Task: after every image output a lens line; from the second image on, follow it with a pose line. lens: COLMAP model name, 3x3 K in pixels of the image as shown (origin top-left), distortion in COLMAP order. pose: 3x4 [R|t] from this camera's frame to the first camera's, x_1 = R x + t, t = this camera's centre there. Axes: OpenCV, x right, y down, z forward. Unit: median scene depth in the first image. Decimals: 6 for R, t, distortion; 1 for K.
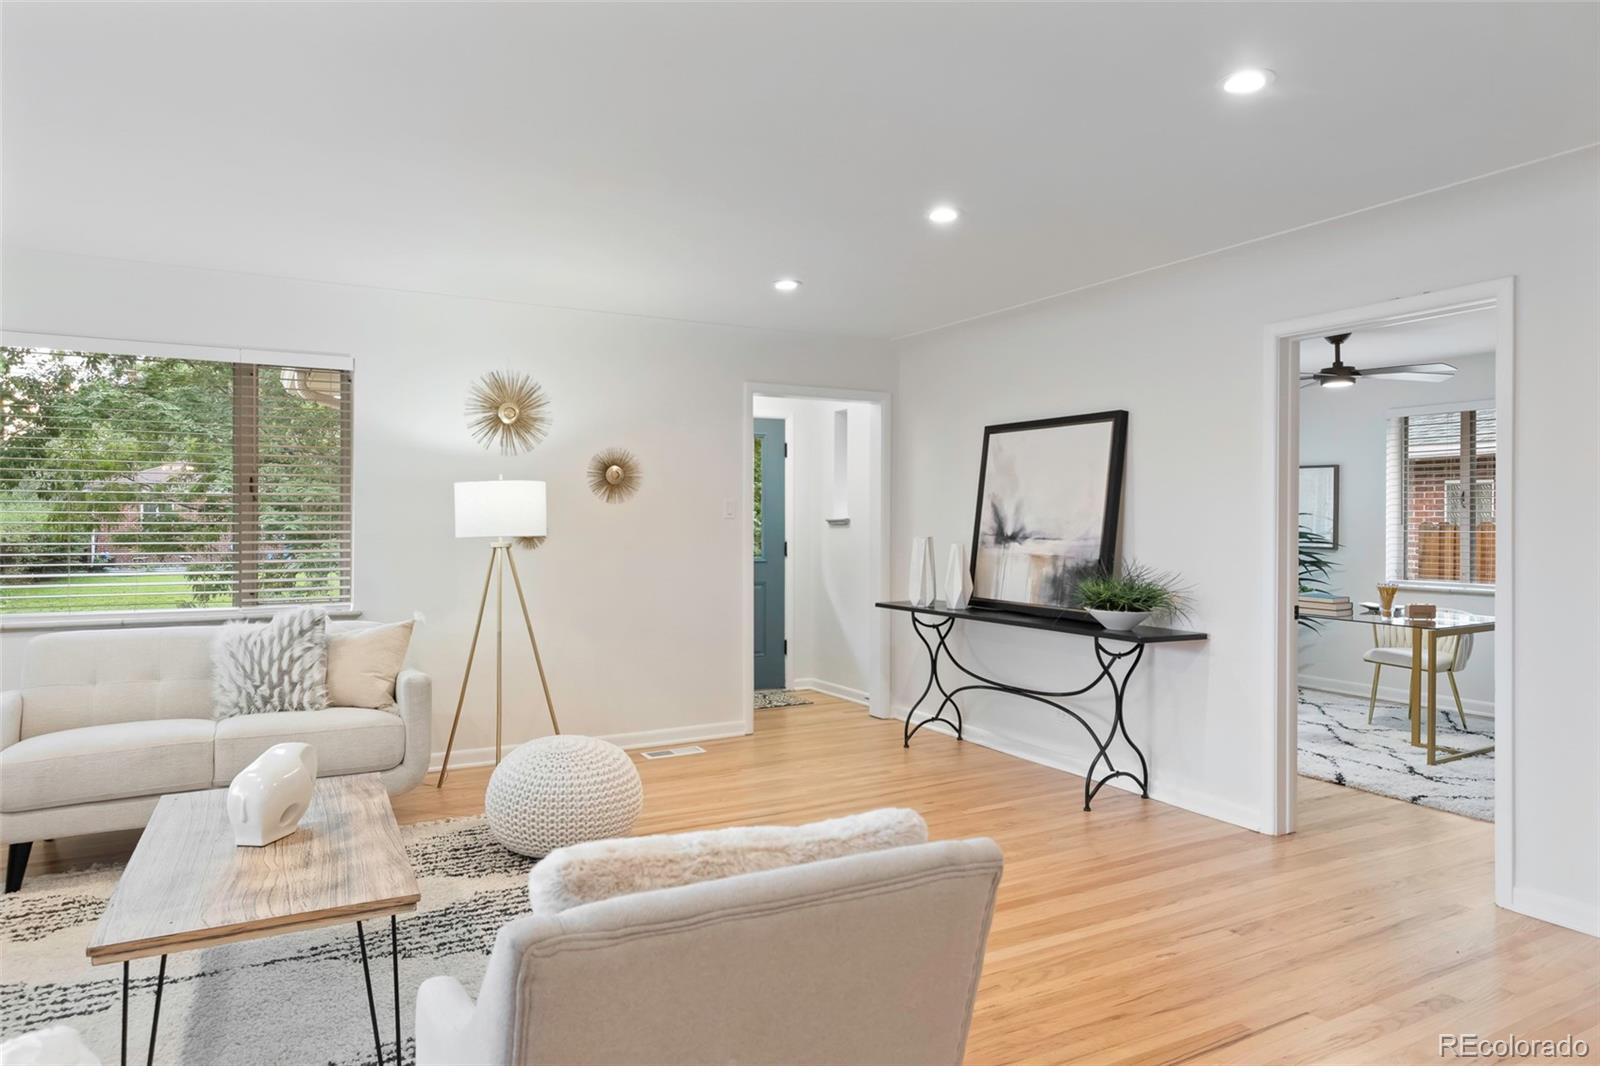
lens RADIAL K [[990.0, 0, 789.0], [0, 990.0, 529.8], [0, 0, 1]] dist [-0.001083, 0.005465]
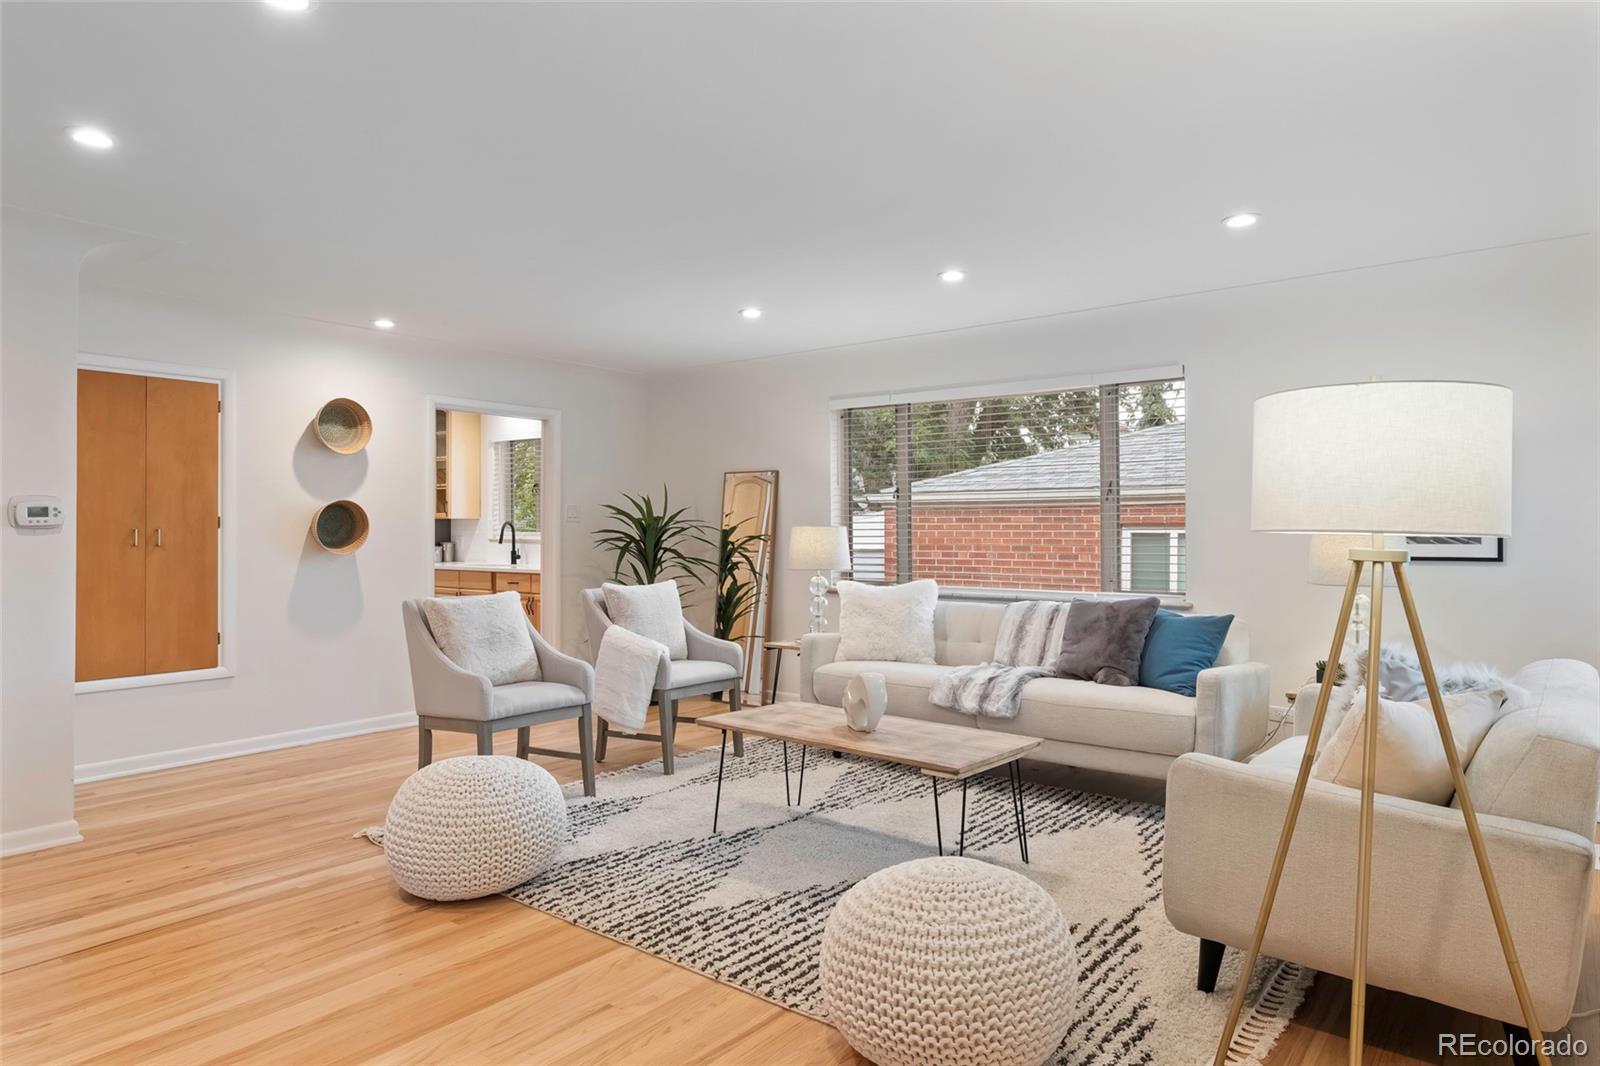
lens RADIAL K [[929.9, 0, 799.0], [0, 929.9, 543.8], [0, 0, 1]] dist [0.005474, -0.001693]
pose [[-0.916784, 0.002531, -0.399376, 0.065908], [-0.005581, 0.999801, 0.019149, 0.004962], [0.399345, 0.019785, -0.916587, 1.239109]]
